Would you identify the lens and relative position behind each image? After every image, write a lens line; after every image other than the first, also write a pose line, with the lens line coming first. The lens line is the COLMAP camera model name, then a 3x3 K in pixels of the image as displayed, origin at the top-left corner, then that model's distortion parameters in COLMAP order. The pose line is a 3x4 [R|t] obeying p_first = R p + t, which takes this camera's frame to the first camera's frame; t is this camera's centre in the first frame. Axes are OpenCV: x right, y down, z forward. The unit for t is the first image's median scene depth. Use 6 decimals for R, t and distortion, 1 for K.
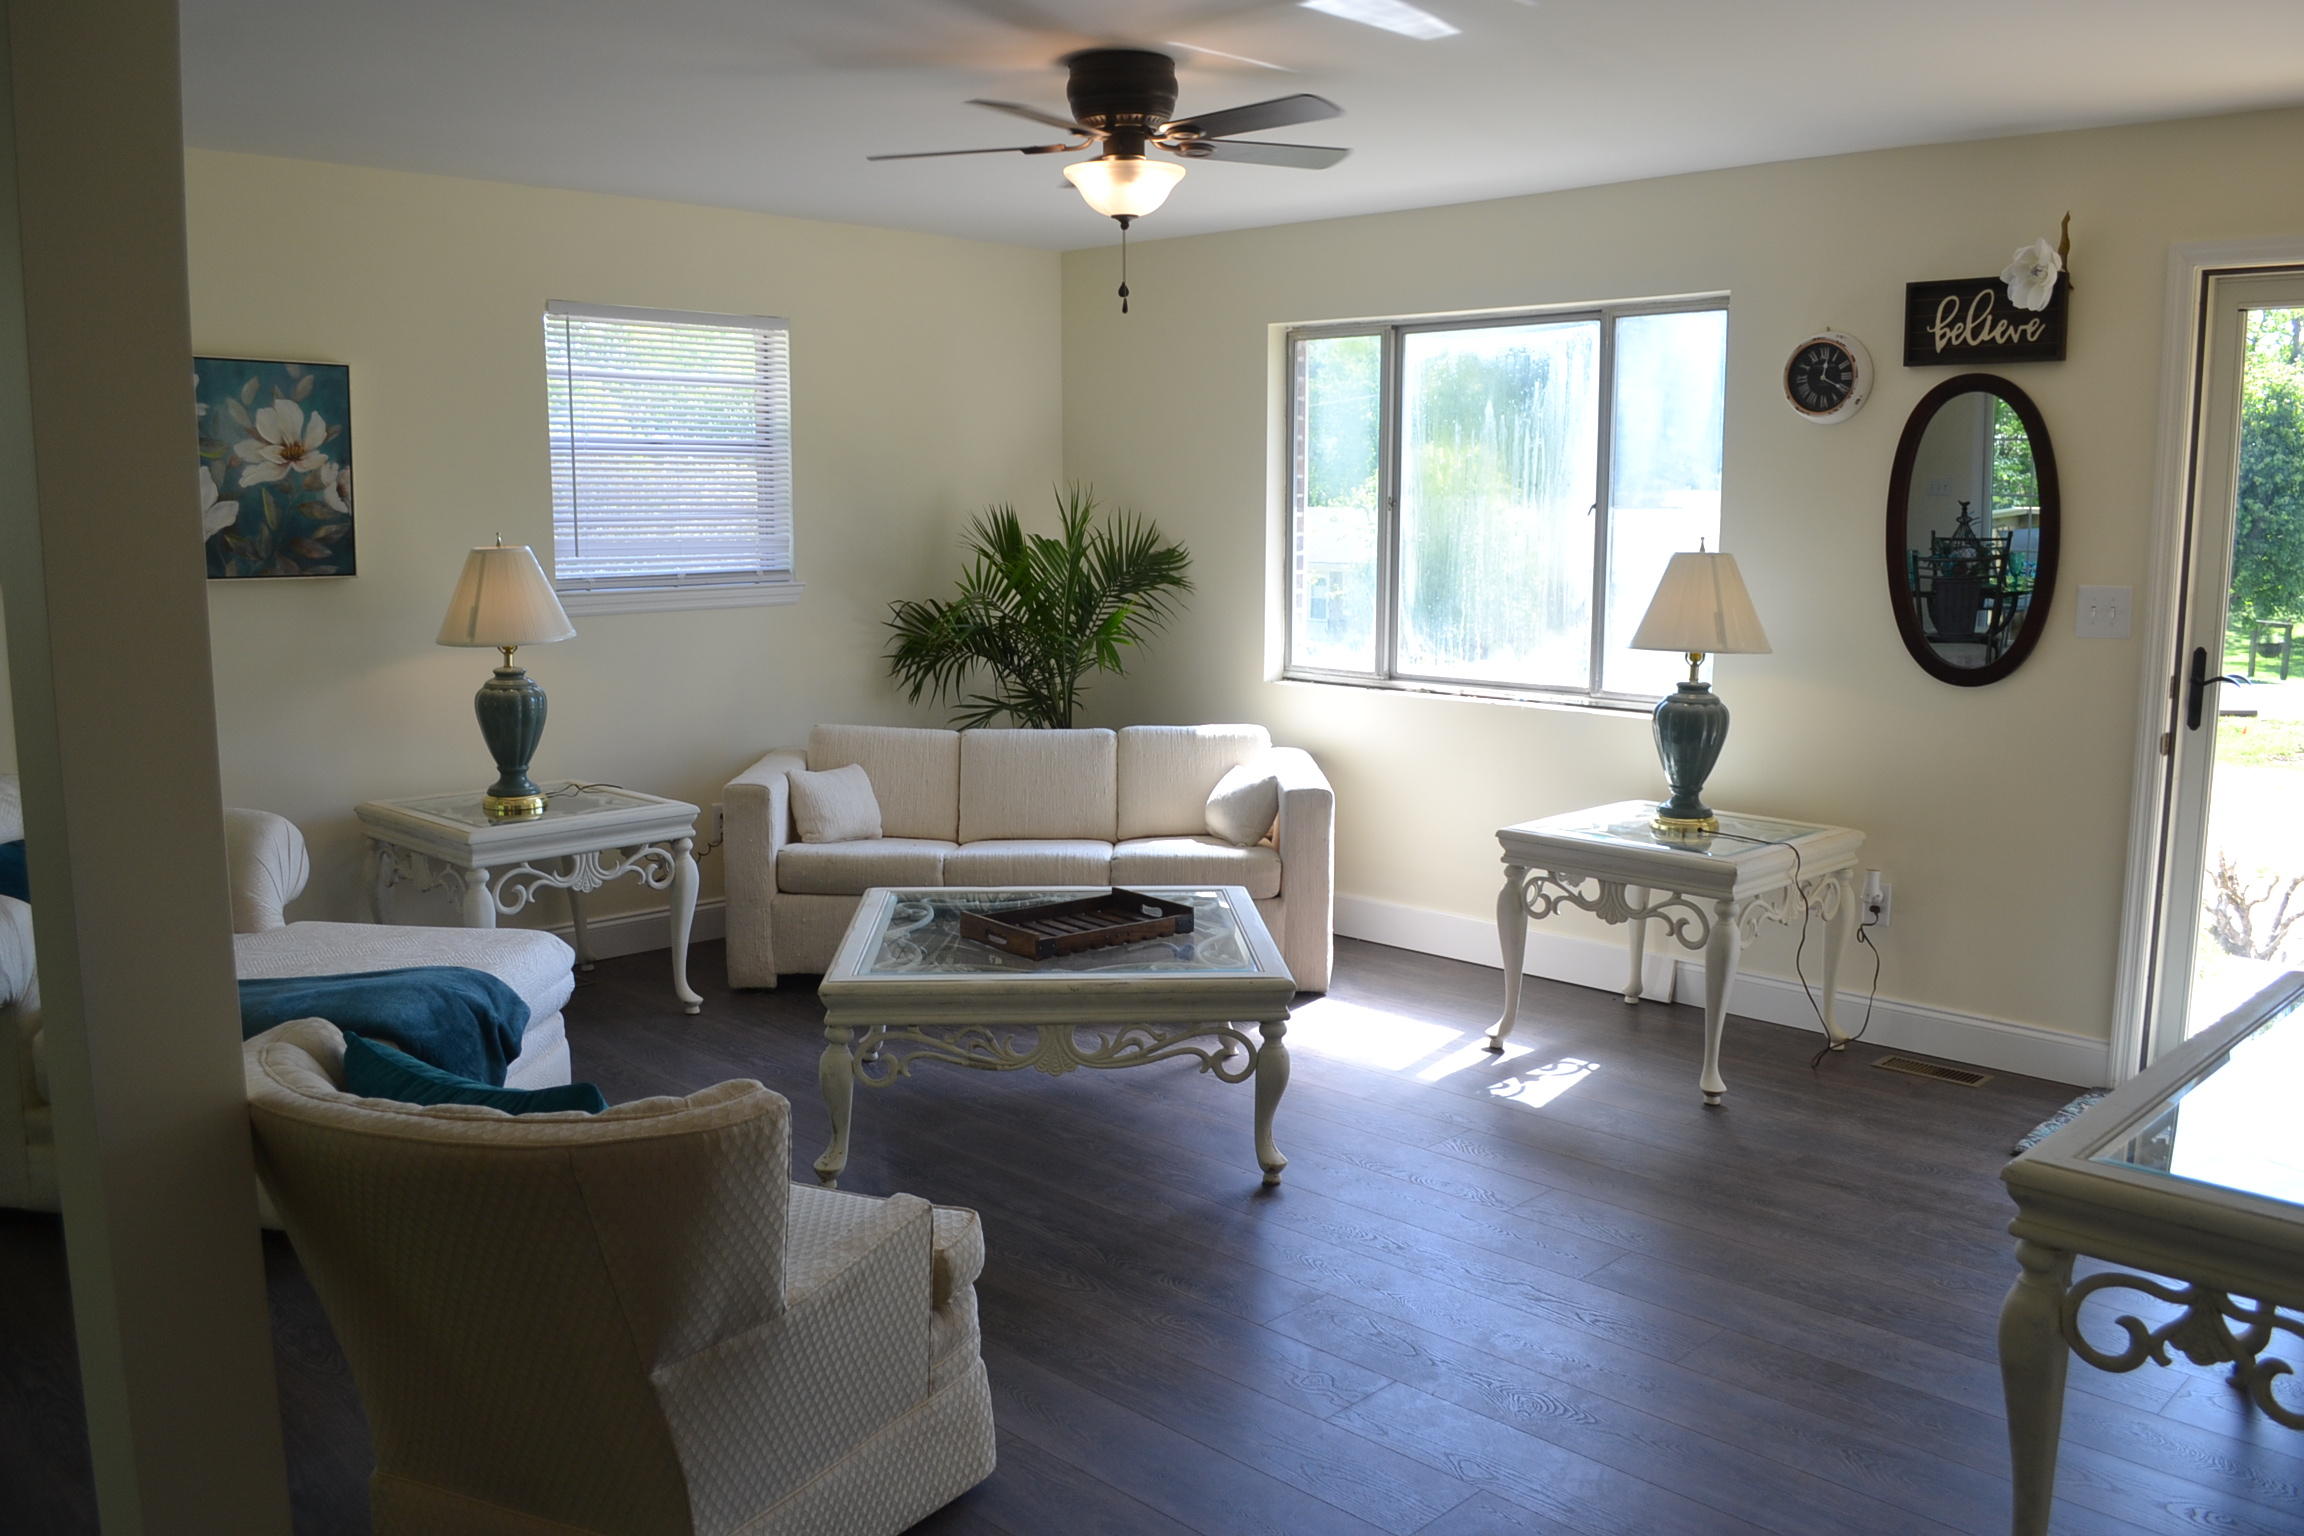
lens RADIAL K [[1853.9, 0, 1153.3], [0, 1853.9, 768.8], [0, 0, 1]] dist [-0.080597, 0.011354]
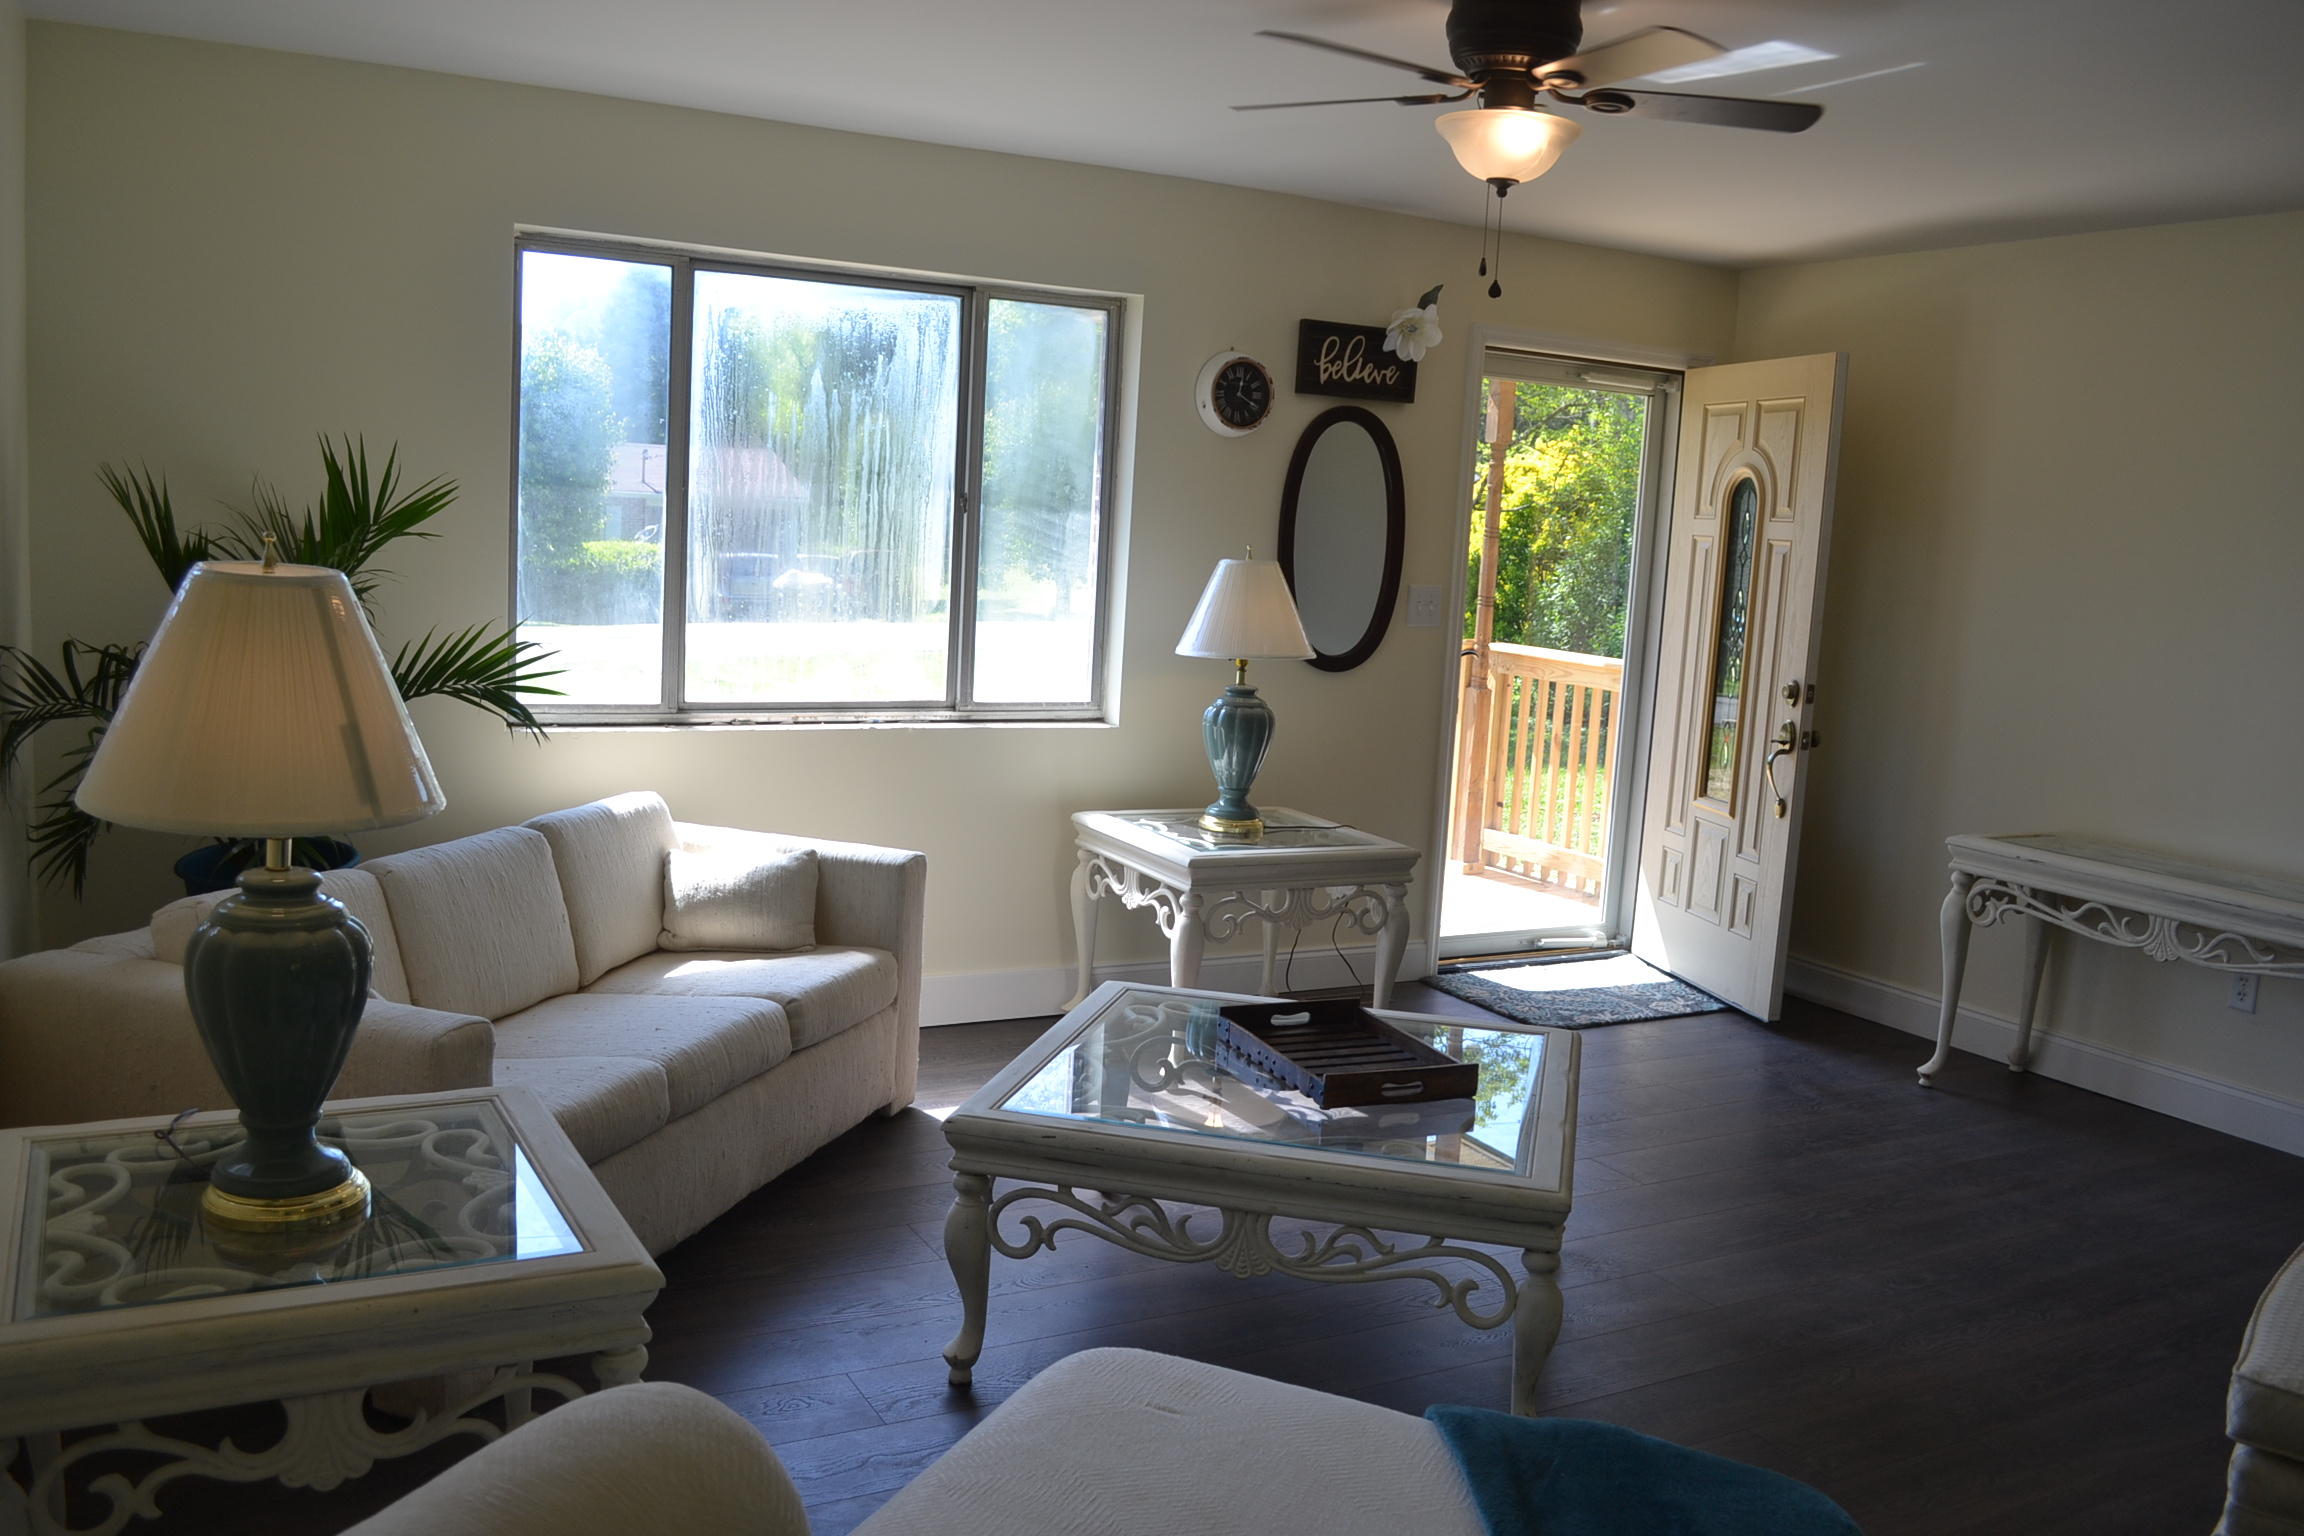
lens RADIAL K [[1853.9, 0, 1159.7], [0, 1853.9, 771.3], [0, 0, 1]] dist [-0.080597, 0.011354]
pose [[0.295779, -0.116441, 0.948133, -0.736490], [0.084627, 0.991834, 0.095407, -0.107215], [-0.951500, 0.052018, 0.303218, 0.763443]]
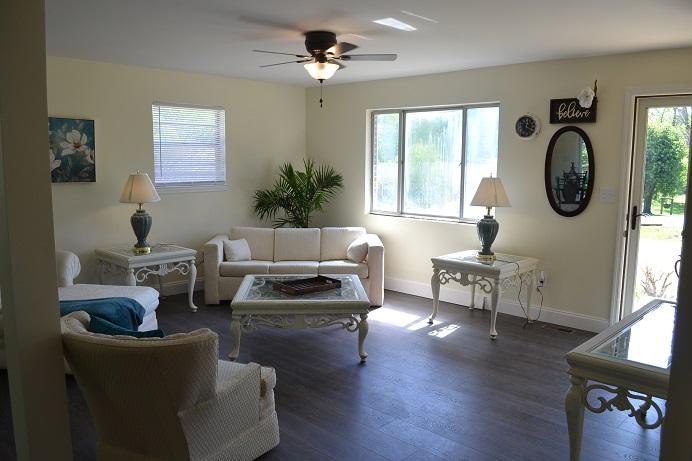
lens RADIAL K [[556.8, 0, 348.3], [0, 556.8, 231.9], [0, 0, 1]] dist [-0.080597, 0.011354]
pose [[0.999795, 0.004227, 0.019819, 0.012908], [-0.003930, 0.999880, -0.014993, 0.000148], [-0.019880, 0.014912, 0.999691, -0.024916]]
